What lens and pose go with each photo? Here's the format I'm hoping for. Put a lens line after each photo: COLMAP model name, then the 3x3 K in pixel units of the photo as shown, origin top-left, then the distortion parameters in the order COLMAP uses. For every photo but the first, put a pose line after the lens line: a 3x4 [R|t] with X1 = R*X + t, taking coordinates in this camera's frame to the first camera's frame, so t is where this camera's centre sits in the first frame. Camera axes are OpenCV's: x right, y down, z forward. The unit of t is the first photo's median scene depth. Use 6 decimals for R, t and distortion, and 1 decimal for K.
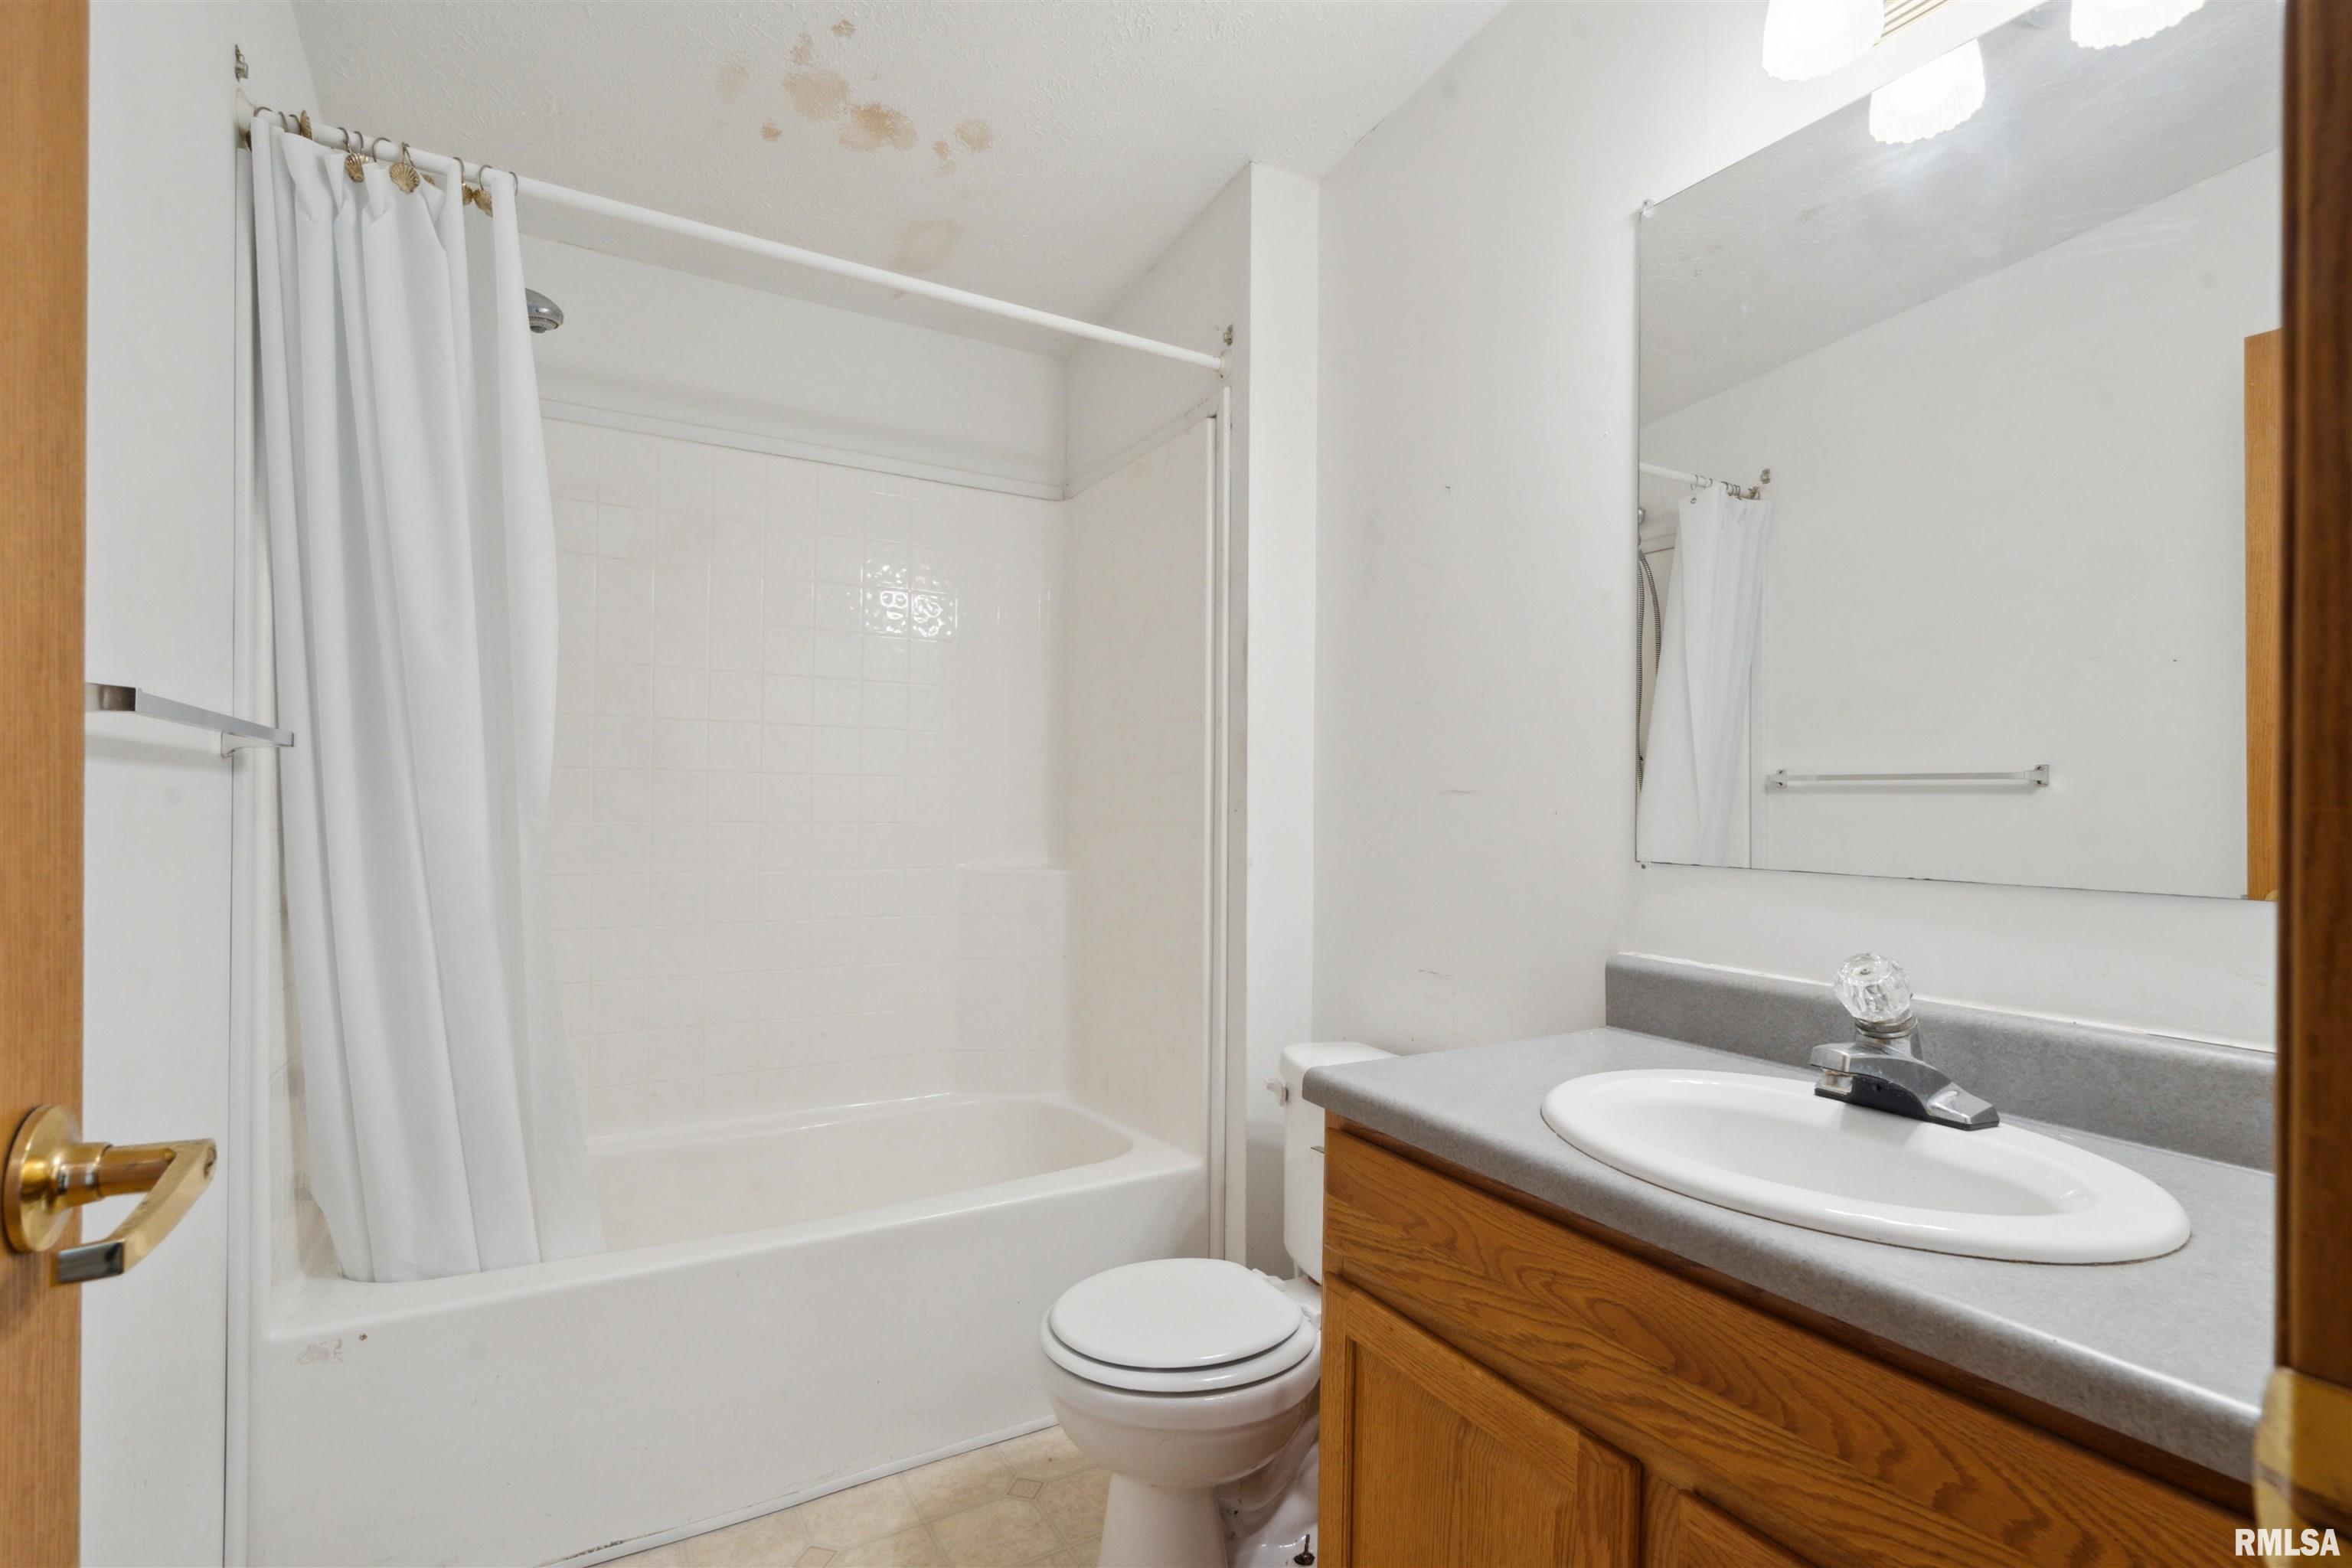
lens RADIAL K [[1077.6, 0, 1174.5], [0, 1077.6, 789.6], [0, 0, 1]] dist [-0.000335, -0.001995]
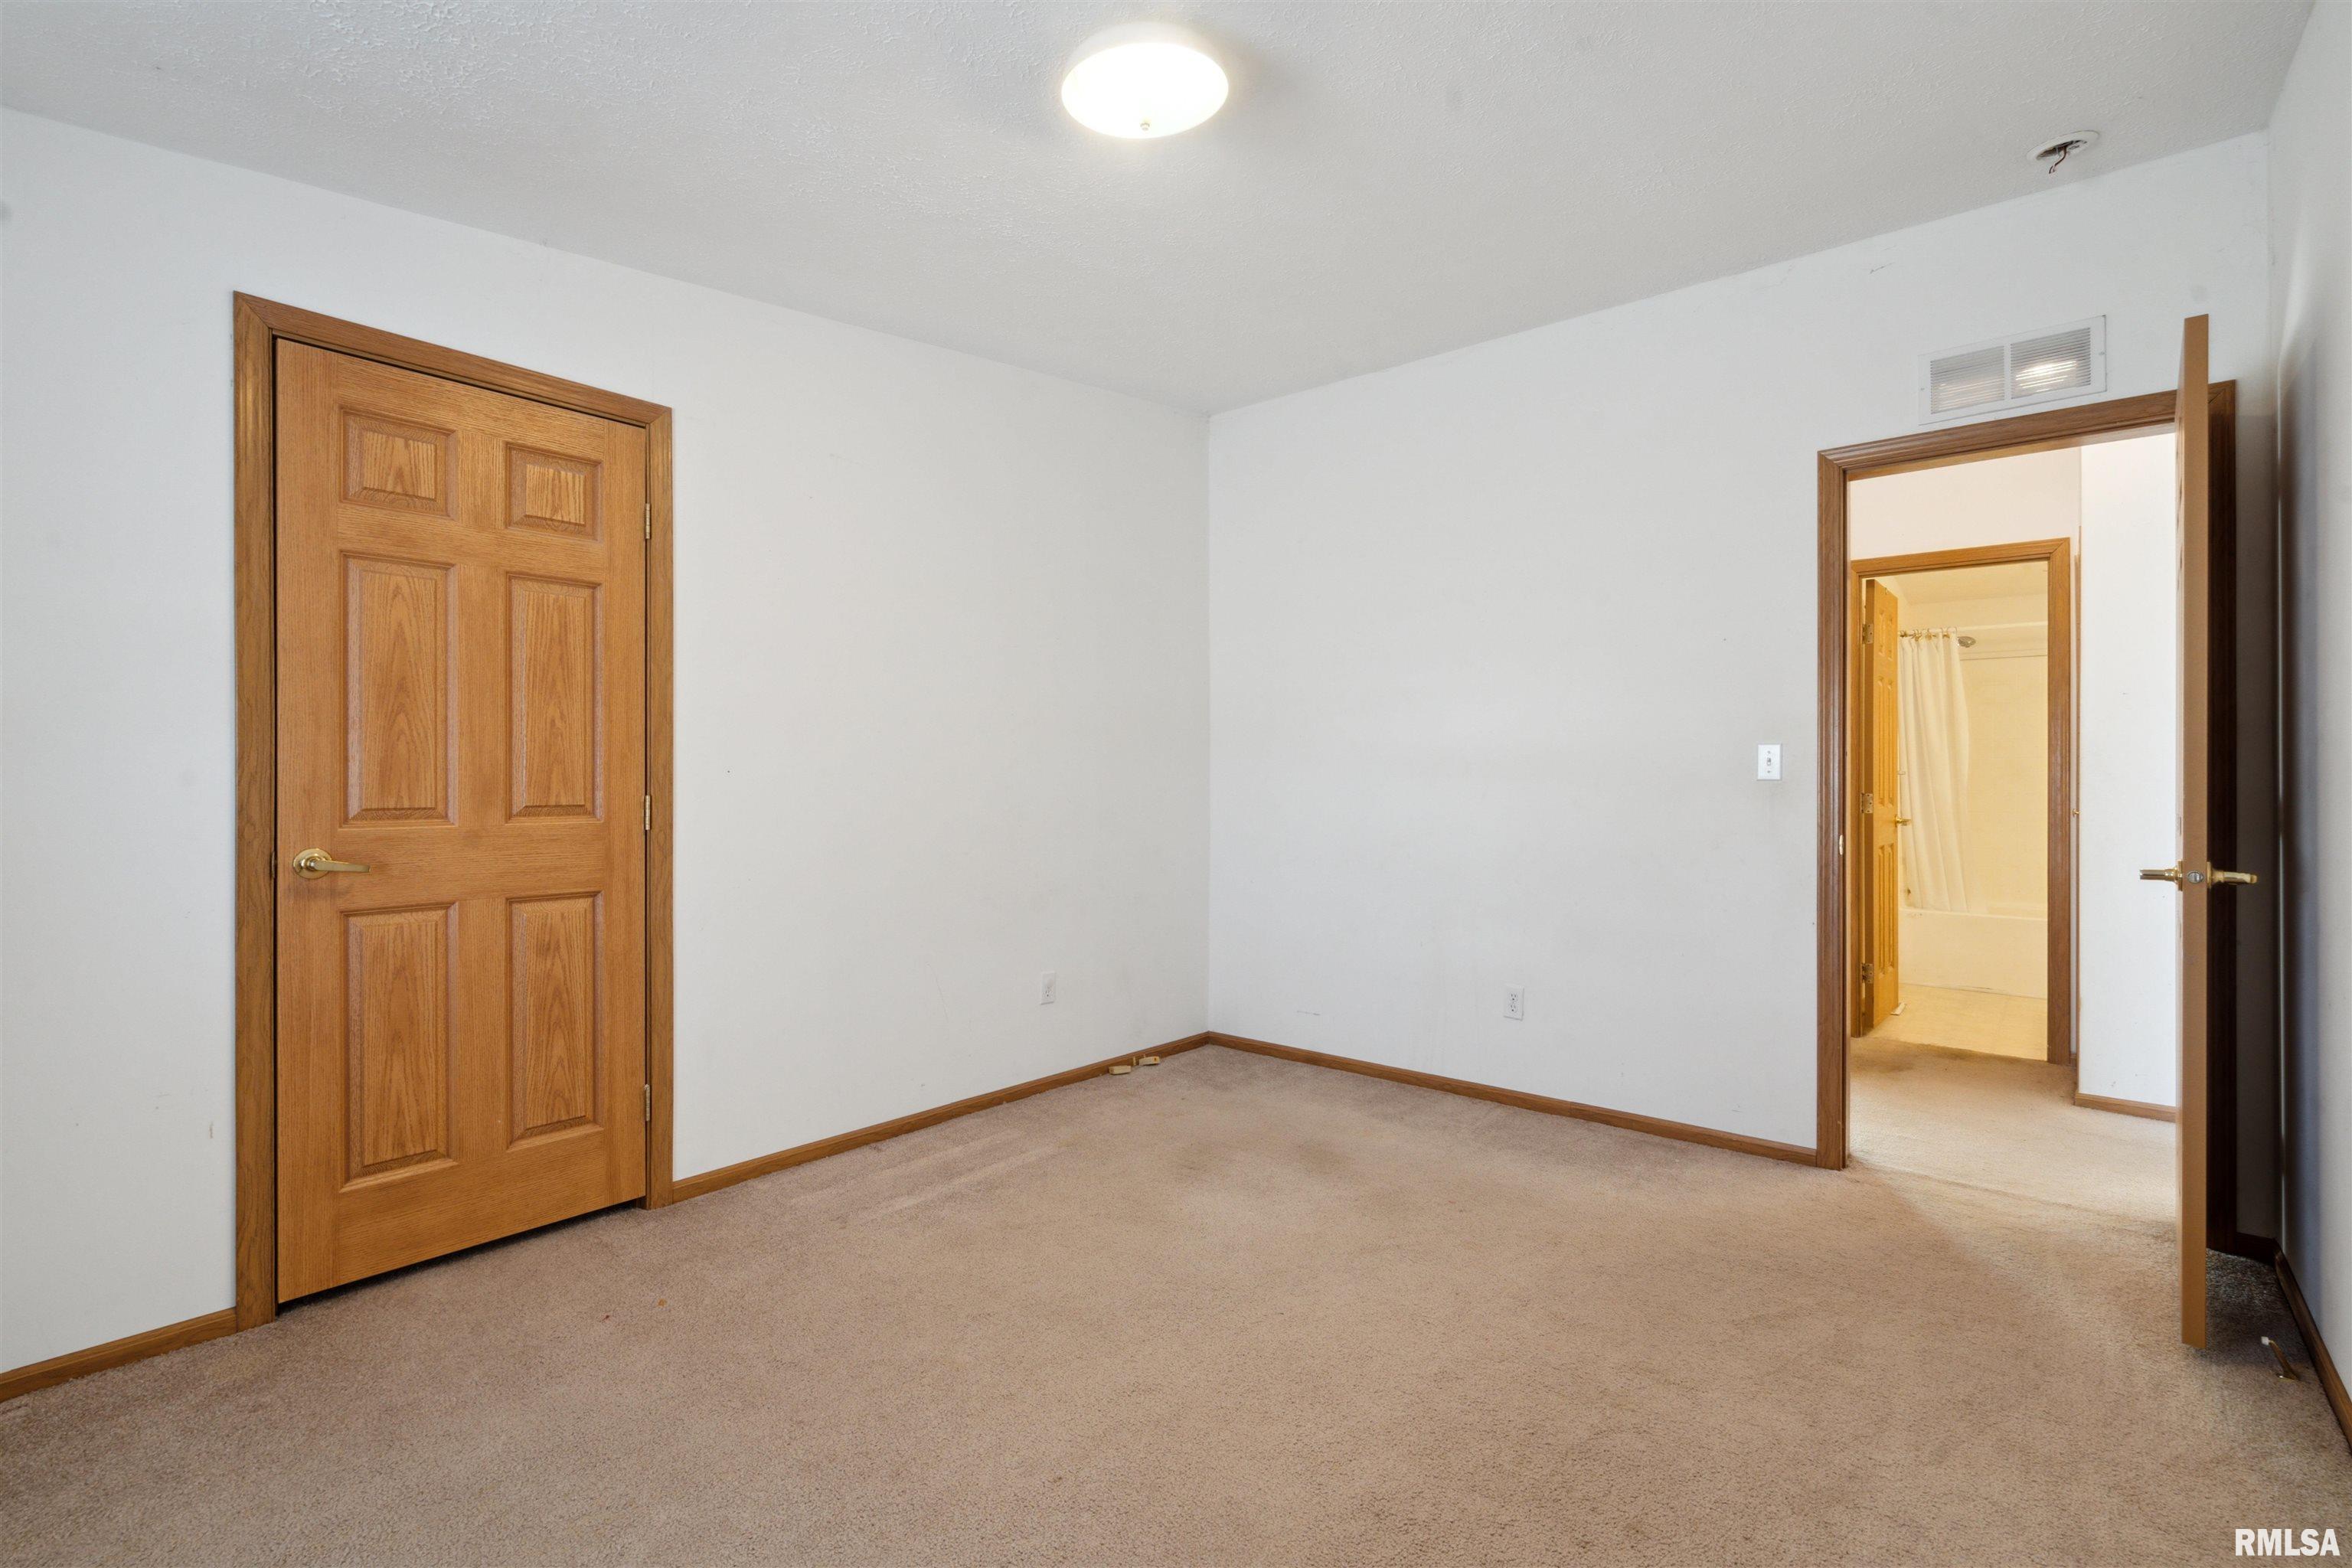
lens RADIAL K [[1077.6, 0, 1179.6], [0, 1077.6, 785.6], [0, 0, 1]] dist [-0.000335, -0.001995]
pose [[0.342331, -0.001049, -0.939579, 2.176642], [0.010787, 0.999938, 0.002814, -0.041348], [0.939518, -0.011098, 0.342321, -3.114065]]
